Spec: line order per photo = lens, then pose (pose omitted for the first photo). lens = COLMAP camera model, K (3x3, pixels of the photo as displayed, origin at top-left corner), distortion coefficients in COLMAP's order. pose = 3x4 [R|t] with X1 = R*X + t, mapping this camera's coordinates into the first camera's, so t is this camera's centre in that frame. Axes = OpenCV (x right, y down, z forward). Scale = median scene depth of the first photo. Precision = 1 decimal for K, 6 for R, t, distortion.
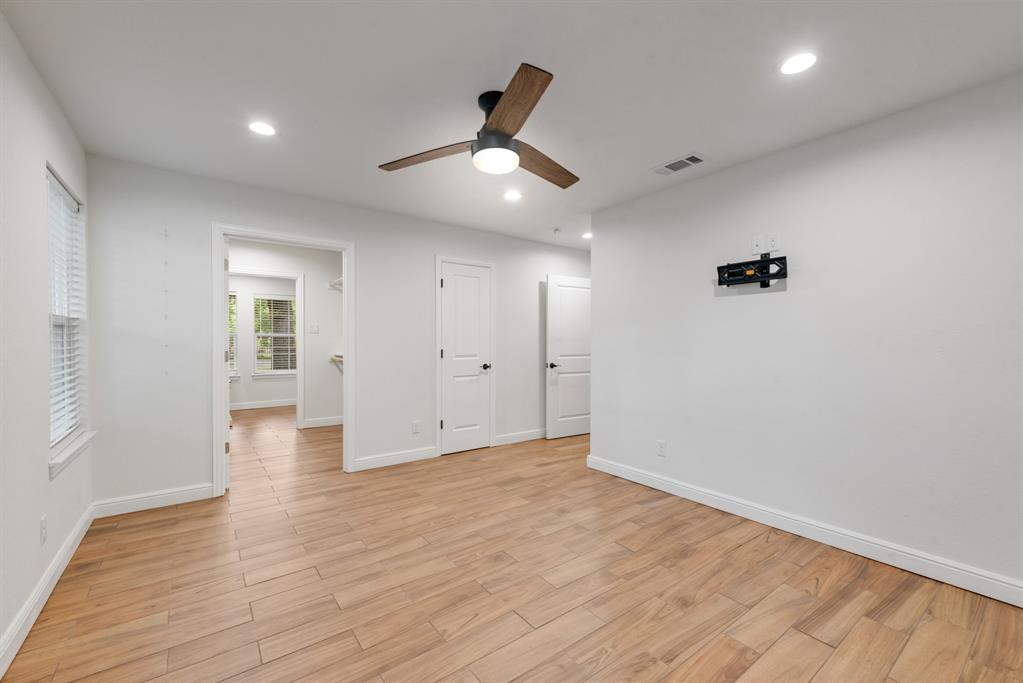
lens RADIAL K [[423.3, 0, 511.4], [0, 423.3, 342.3], [0, 0, 1]] dist [0.000137, 0.000038]
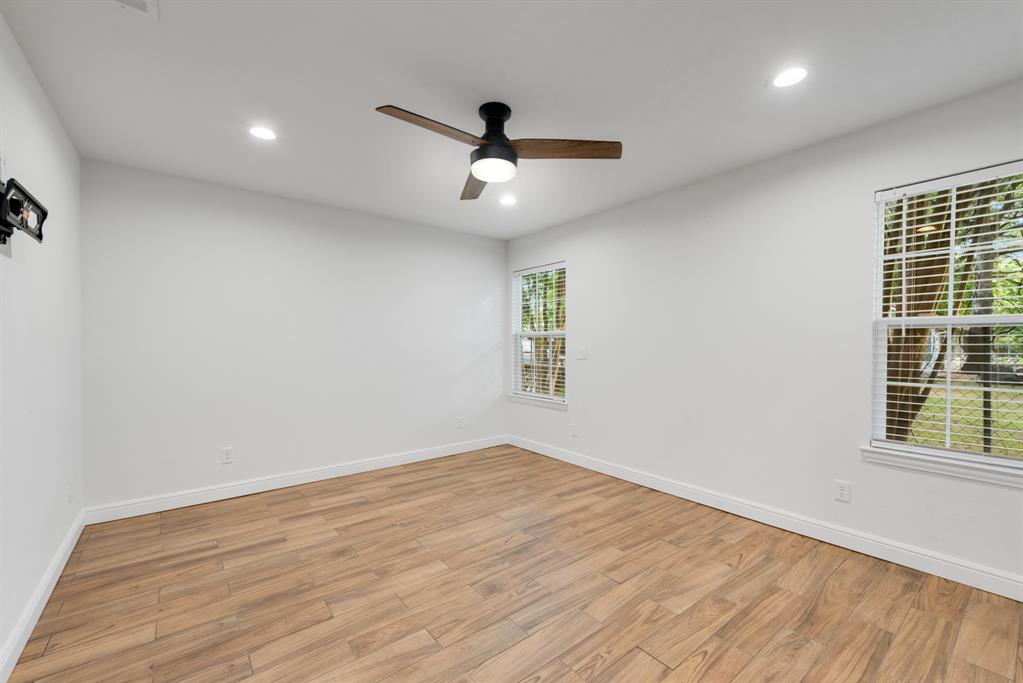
lens RADIAL K [[423.3, 0, 511.4], [0, 423.3, 342.9], [0, 0, 1]] dist [0.000137, 0.000038]
pose [[-0.999531, -0.004094, -0.030363, -0.046405], [-0.004045, 0.999990, -0.001675, -0.003440], [0.030370, -0.001551, -0.999538, 1.978600]]
